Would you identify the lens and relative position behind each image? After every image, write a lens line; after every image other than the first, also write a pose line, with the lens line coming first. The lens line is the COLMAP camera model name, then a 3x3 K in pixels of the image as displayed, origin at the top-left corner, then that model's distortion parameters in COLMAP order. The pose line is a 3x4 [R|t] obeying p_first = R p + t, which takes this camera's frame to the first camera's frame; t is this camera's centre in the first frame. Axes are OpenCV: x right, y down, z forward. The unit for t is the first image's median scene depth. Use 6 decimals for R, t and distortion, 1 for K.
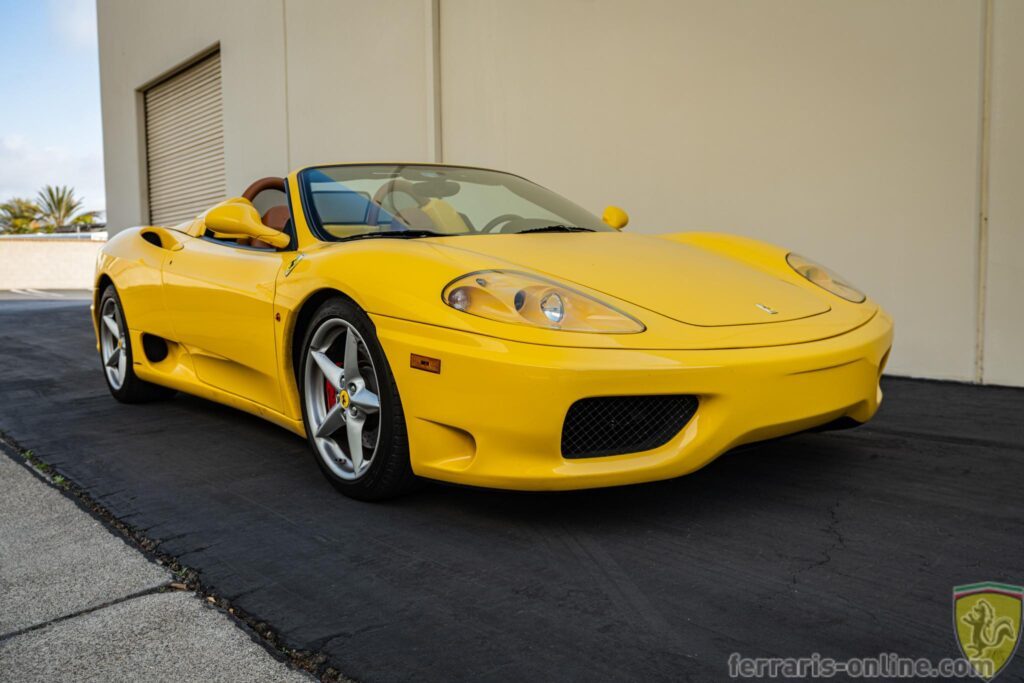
lens RADIAL K [[856.0, 0, 509.6], [0, 856.0, 338.5], [0, 0, 1]] dist [0.006651, 0.003090]
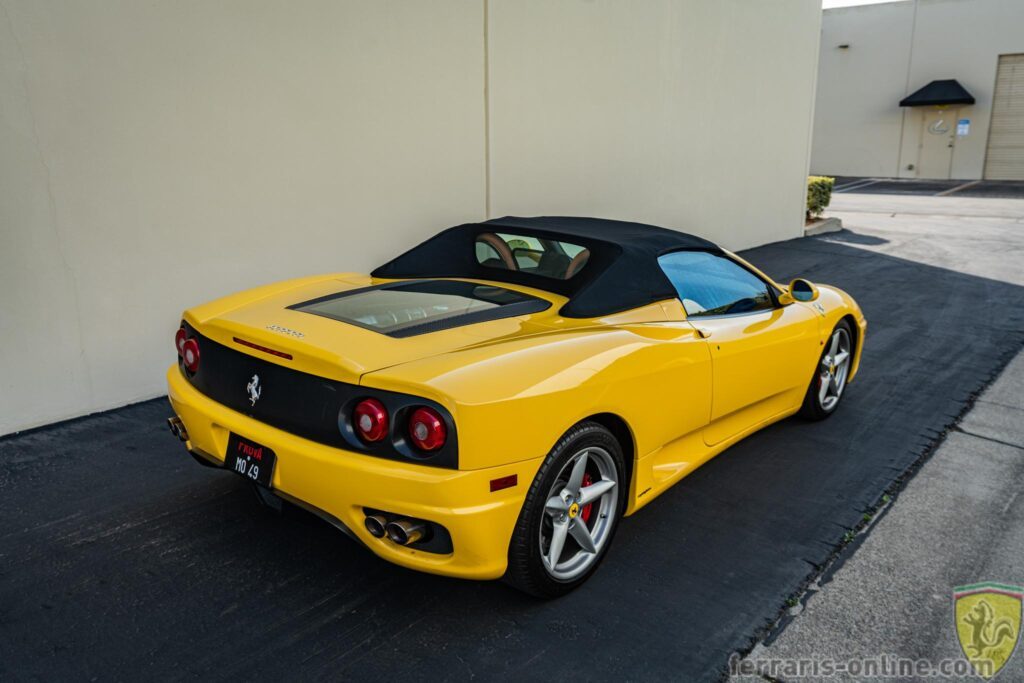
lens RADIAL K [[833.7, 0, 510.9], [0, 833.7, 343.4], [0, 0, 1]] dist [0.009313, 0.002362]
pose [[-0.191626, -0.222168, 0.955992, -1.997270], [0.081920, 0.967024, 0.241152, -0.540180], [-0.978043, 0.124525, -0.167107, 2.185252]]
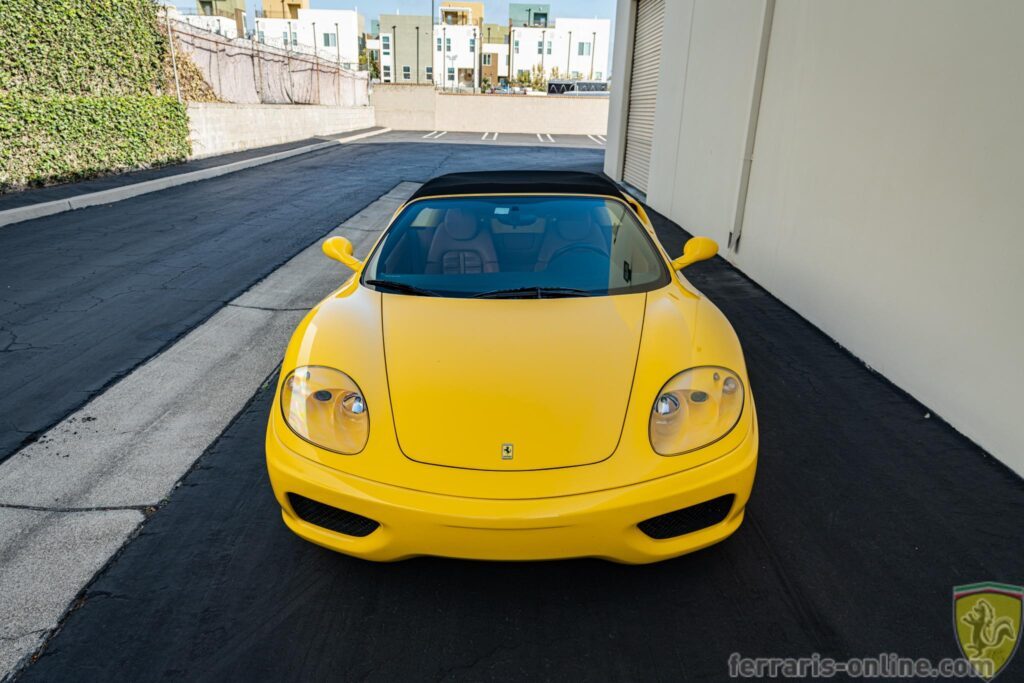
lens RADIAL K [[666.4, 0, 508.6], [0, 666.4, 345.3], [0, 0, 1]] dist [-0.000948, 0.004916]
pose [[0.761689, 0.249949, -0.597791, 0.783177], [-0.084453, 0.953027, 0.290873, -0.428250], [0.642415, -0.171070, 0.747020, 0.400410]]
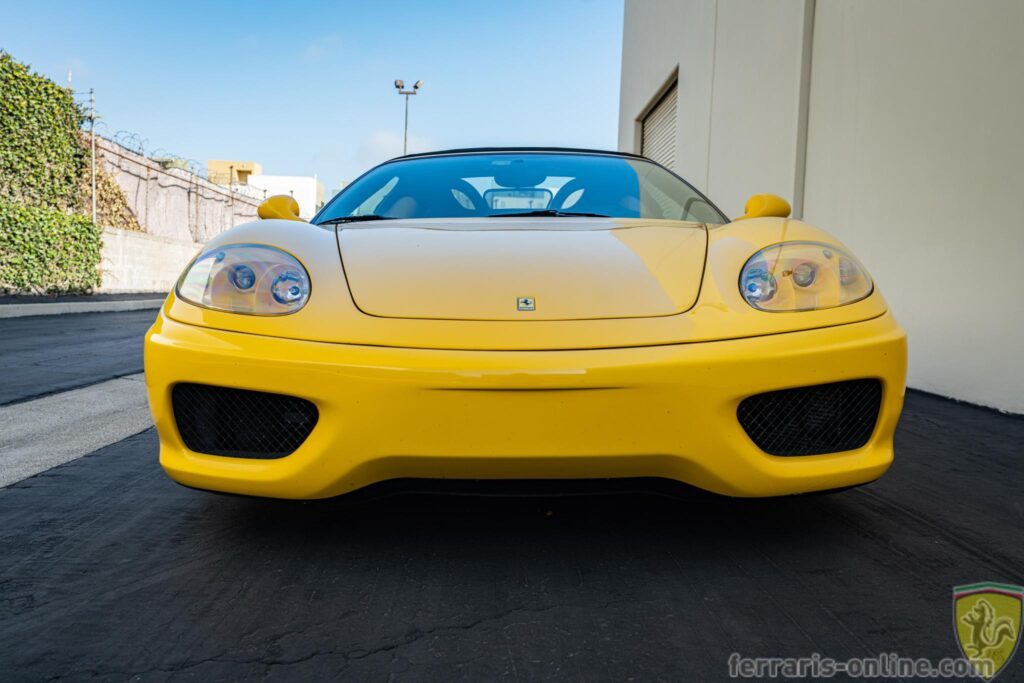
lens RADIAL K [[833.7, 0, 510.9], [0, 833.7, 343.4], [0, 0, 1]] dist [0.009313, 0.002362]
pose [[0.777997, 0.076227, -0.623626, 0.723057], [-0.089772, 0.995915, 0.009738, -0.008679], [0.621821, 0.048408, 0.781662, 0.475605]]
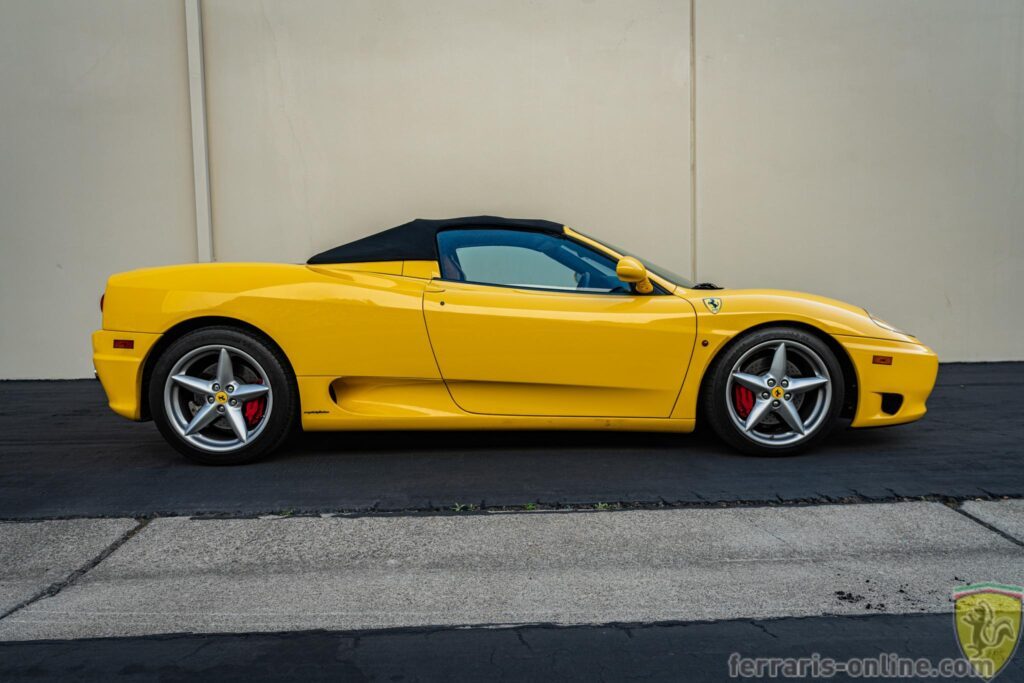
lens RADIAL K [[657.5, 0, 515.2], [0, 657.5, 355.3], [0, 0, 1]] dist [-0.001338, 0.003890]
pose [[0.610609, -0.055500, 0.789985, -1.512397], [0.068218, 0.997520, 0.017352, -0.052627], [-0.788988, 0.043295, 0.612881, 0.718180]]
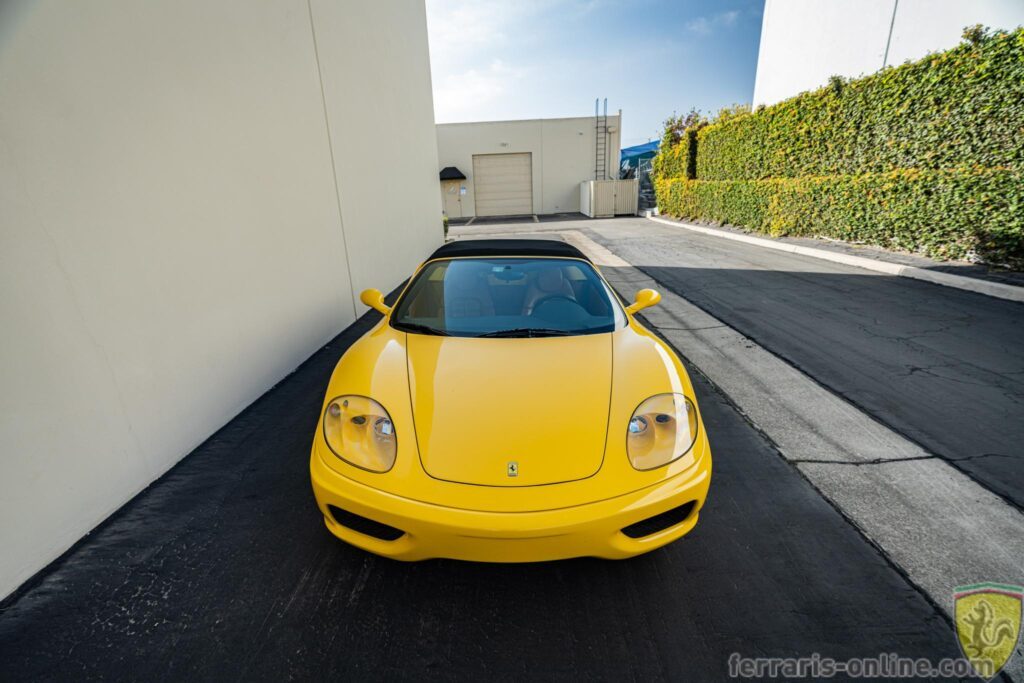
lens RADIAL K [[448.8, 0, 512.2], [0, 448.8, 344.2], [0, 0, 1]] dist [-0.003842, -0.000034]
pose [[-0.756370, -0.170525, 0.631526, -1.221728], [0.095088, 0.926508, 0.364062, -0.587700], [-0.647196, 0.335416, -0.684568, 2.888834]]
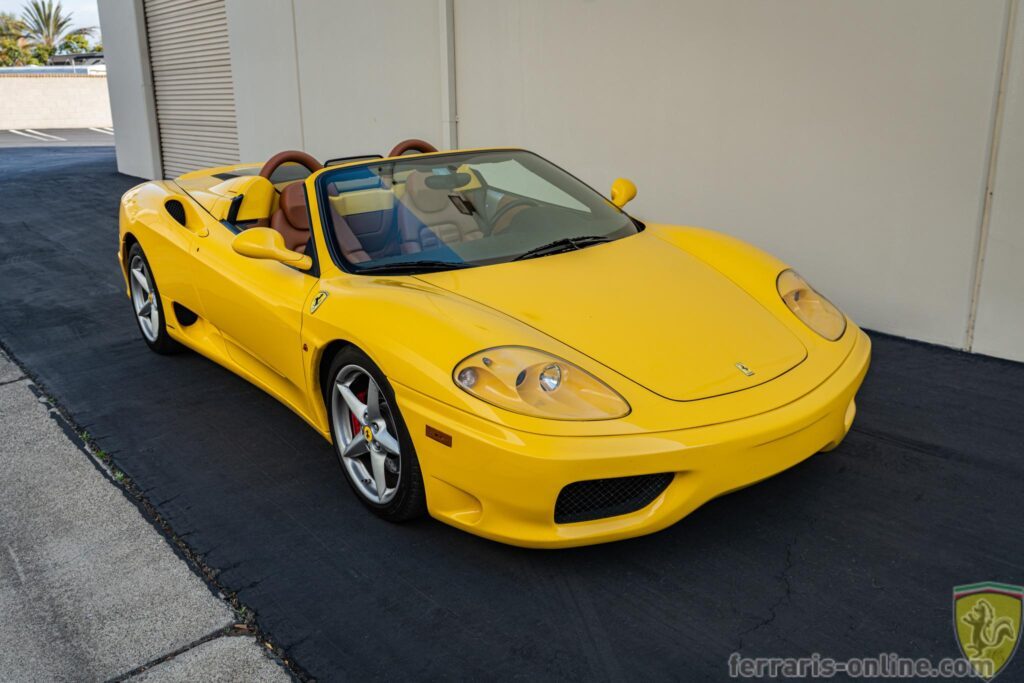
lens RADIAL K [[888.0, 0, 507.9], [0, 888.0, 340.1], [0, 0, 1]] dist [0.007733, 0.006127]
pose [[0.999689, 0.006454, -0.024079, 0.020839], [-0.001563, 0.980231, 0.197851, -0.303905], [0.024880, -0.197751, 0.979936, -0.132122]]
